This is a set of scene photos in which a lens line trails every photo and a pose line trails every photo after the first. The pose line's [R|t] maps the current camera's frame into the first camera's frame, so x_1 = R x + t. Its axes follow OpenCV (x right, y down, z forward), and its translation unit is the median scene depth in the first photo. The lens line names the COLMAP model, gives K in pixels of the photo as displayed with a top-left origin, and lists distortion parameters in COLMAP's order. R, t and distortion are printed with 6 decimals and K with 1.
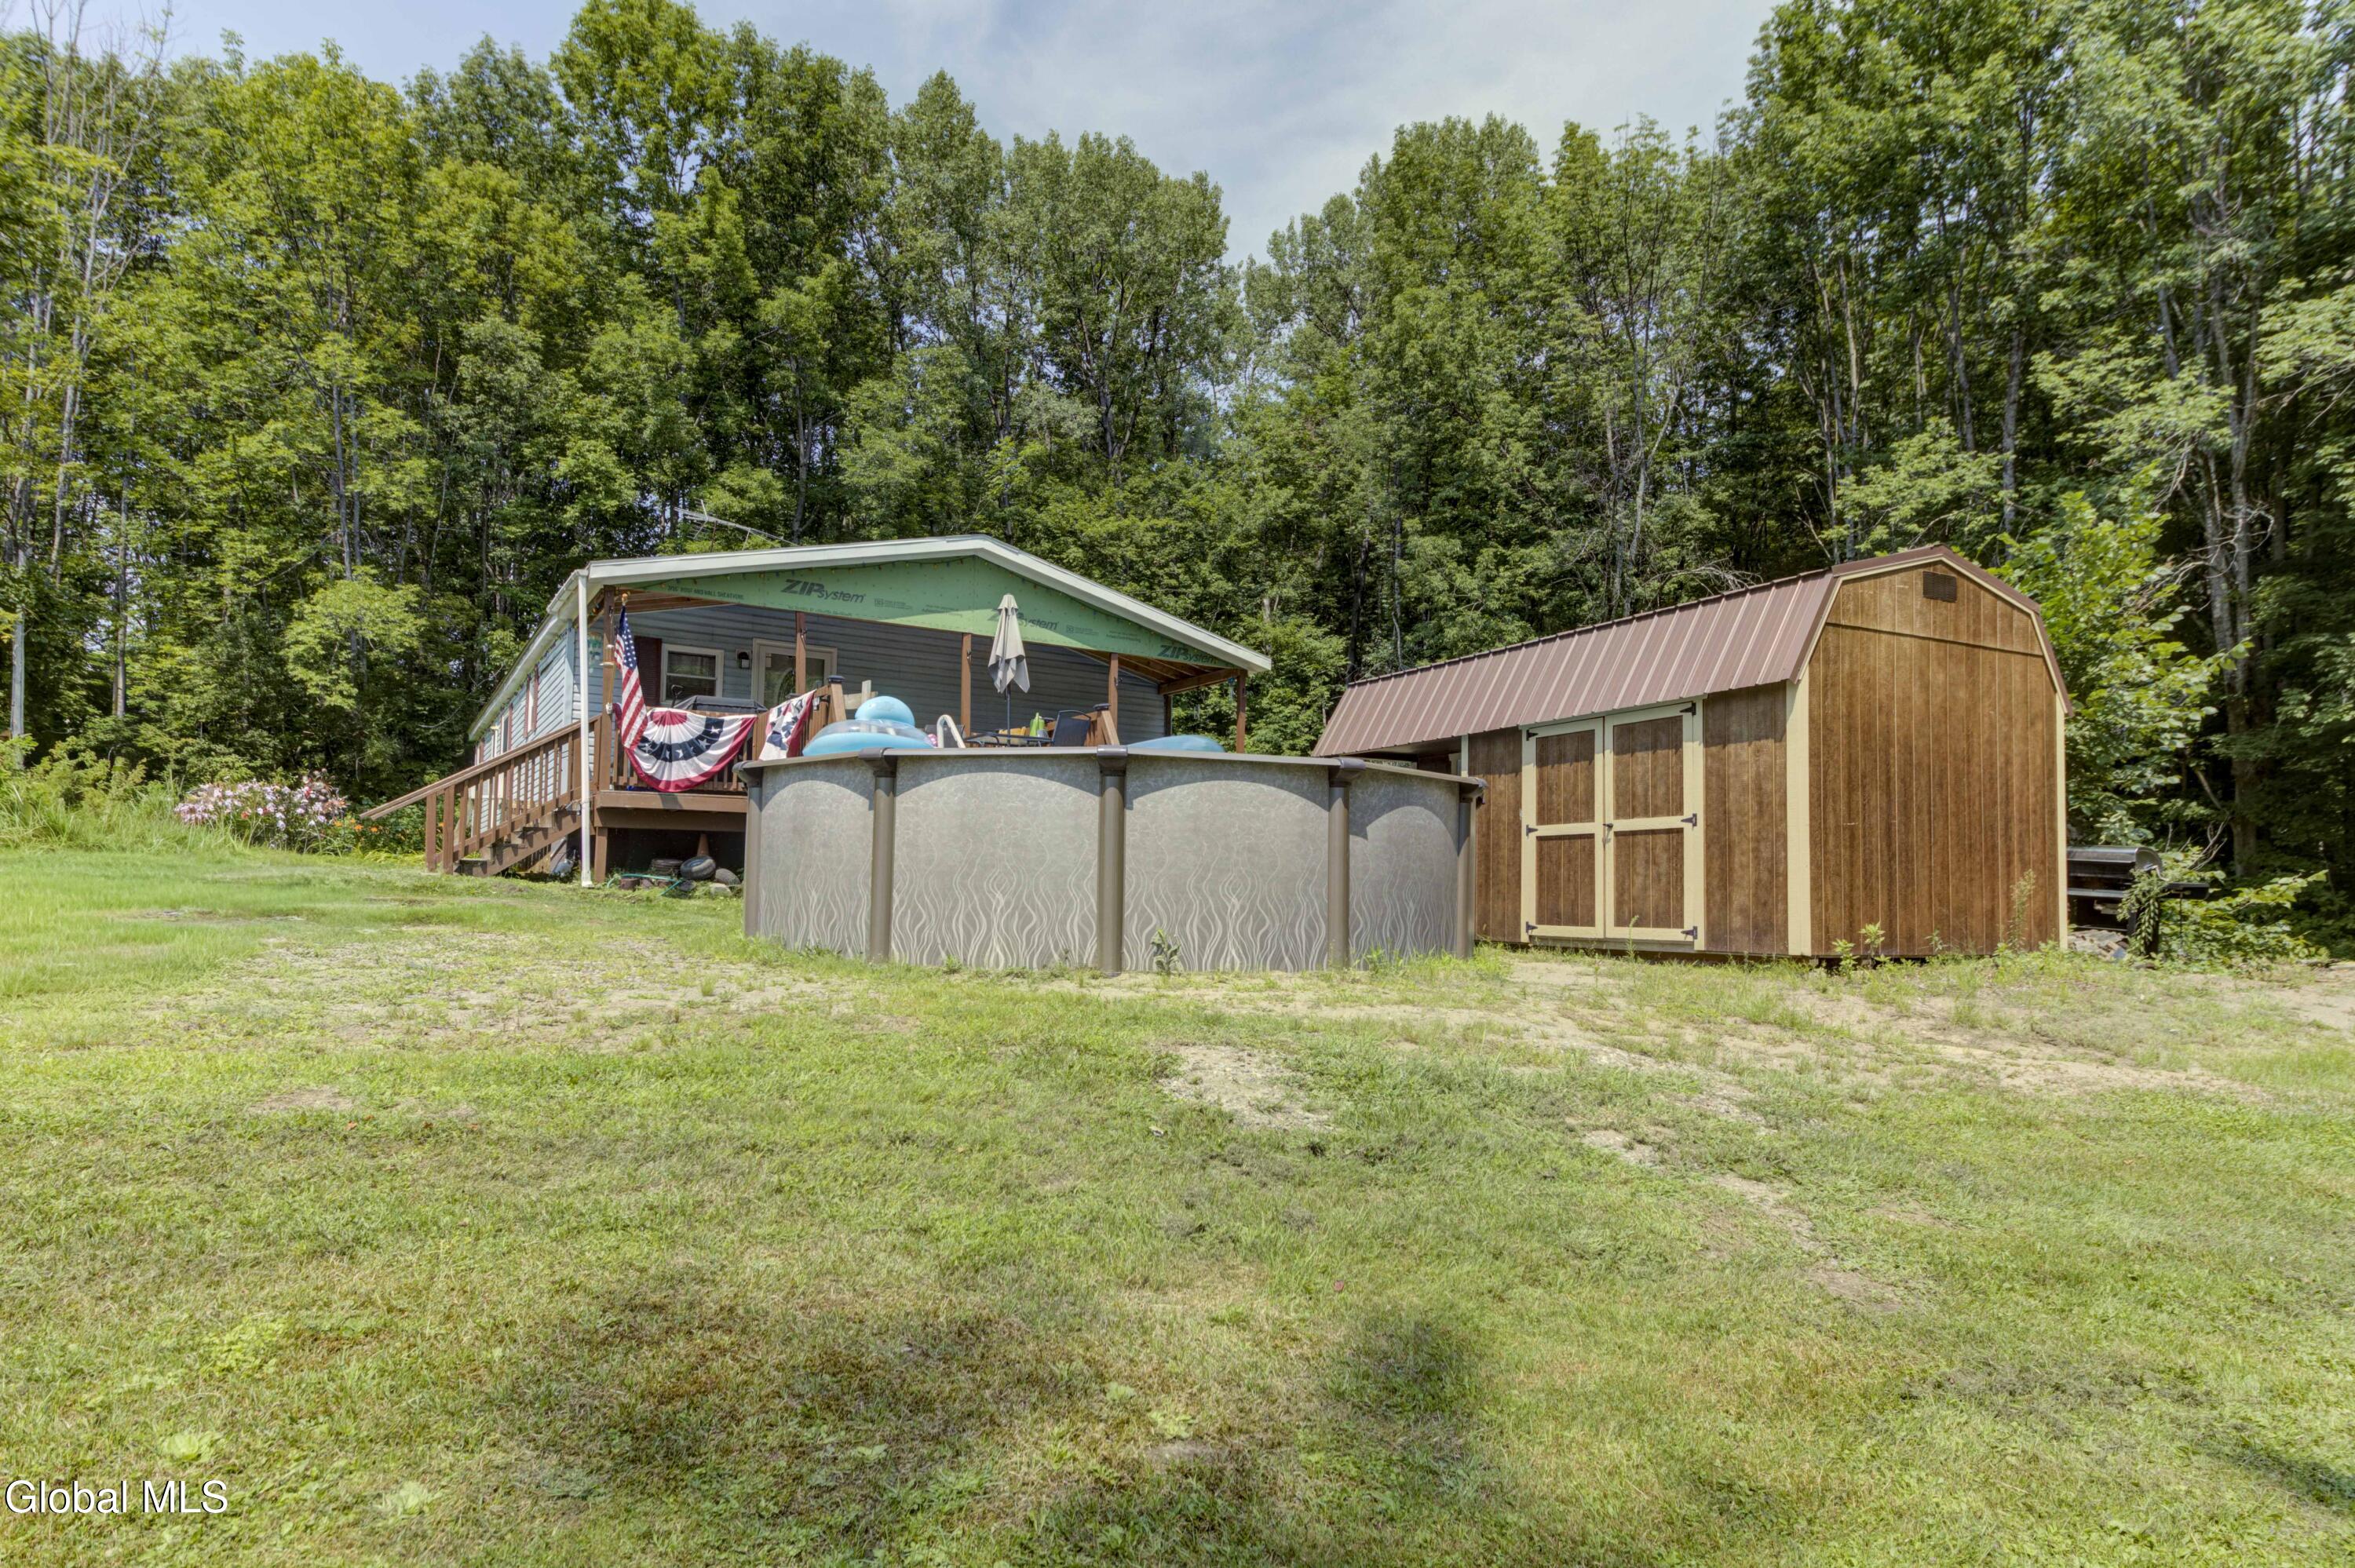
lens RADIAL K [[1437.5, 0, 1177.5], [0, 1437.5, 784.0], [0, 0, 1]] dist [-0.000004, -0.000009]
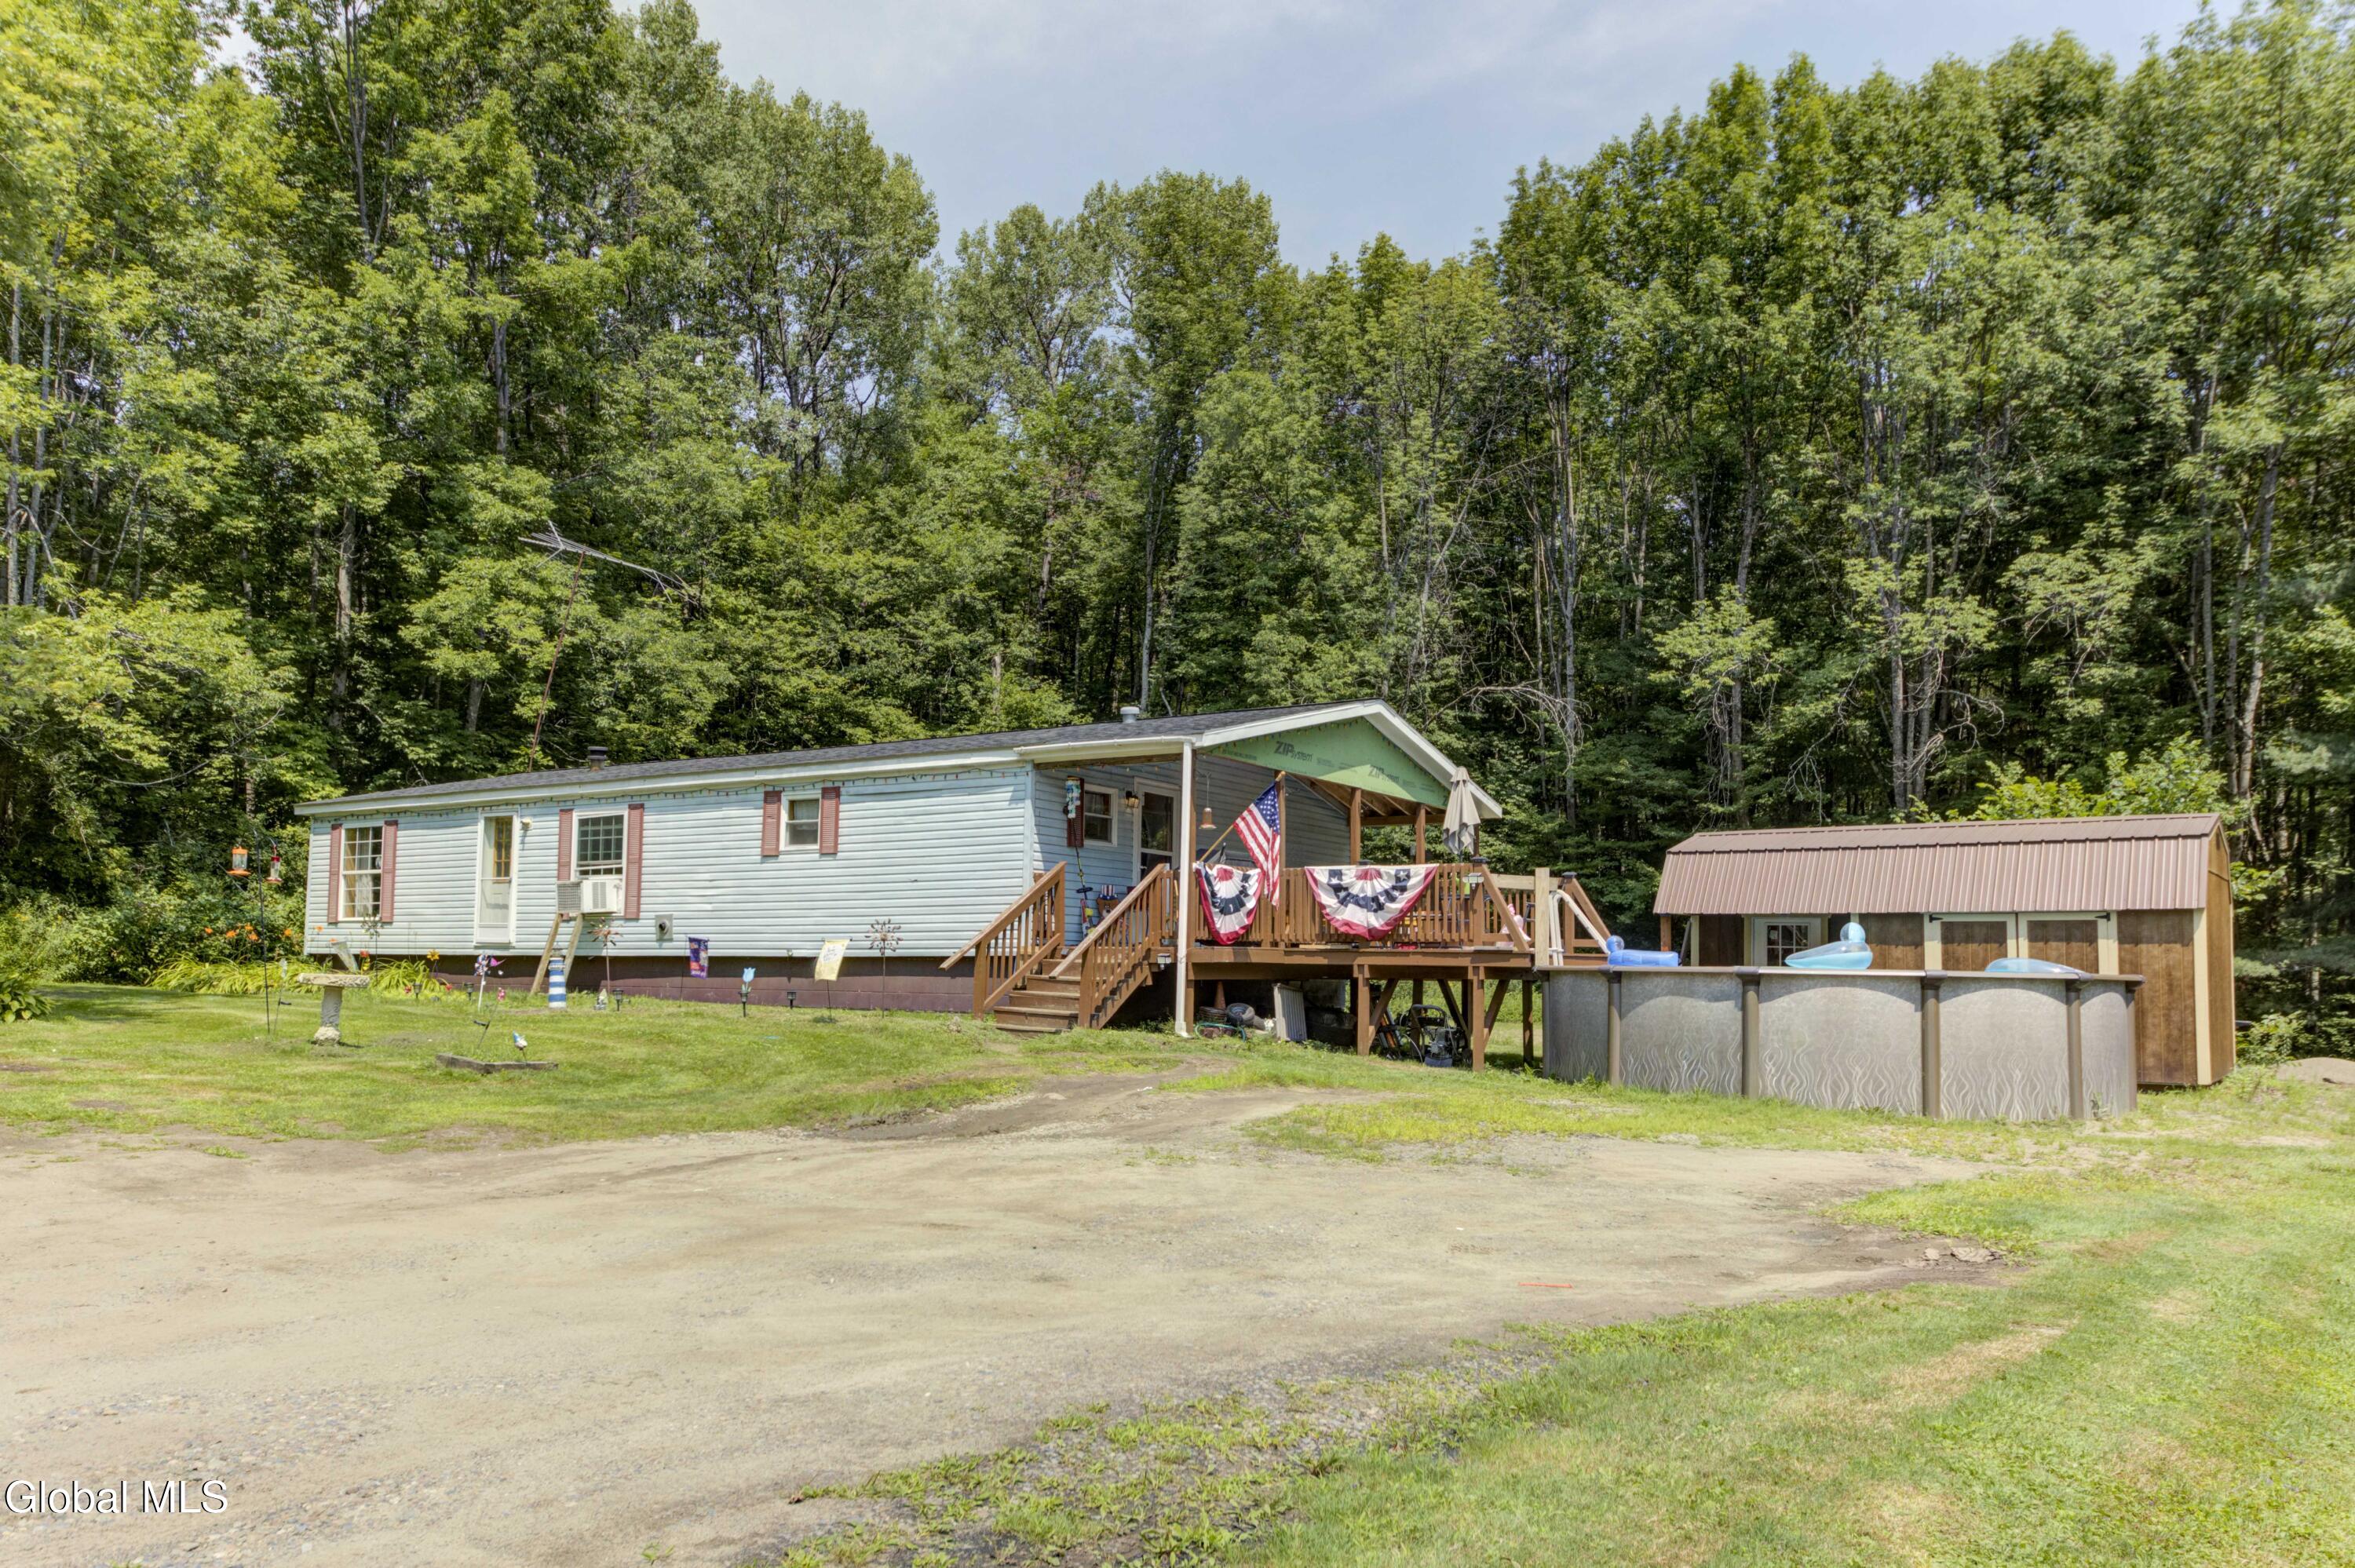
lens RADIAL K [[1757.4, 0, 1177.6], [0, 1757.4, 836.4], [0, 0, 1]] dist [0.007351, 0.001324]
pose [[0.885383, 0.028124, 0.464010, -0.975650], [-0.037604, 0.999230, 0.011189, -0.086421], [-0.463338, -0.027355, 0.885759, -0.129144]]
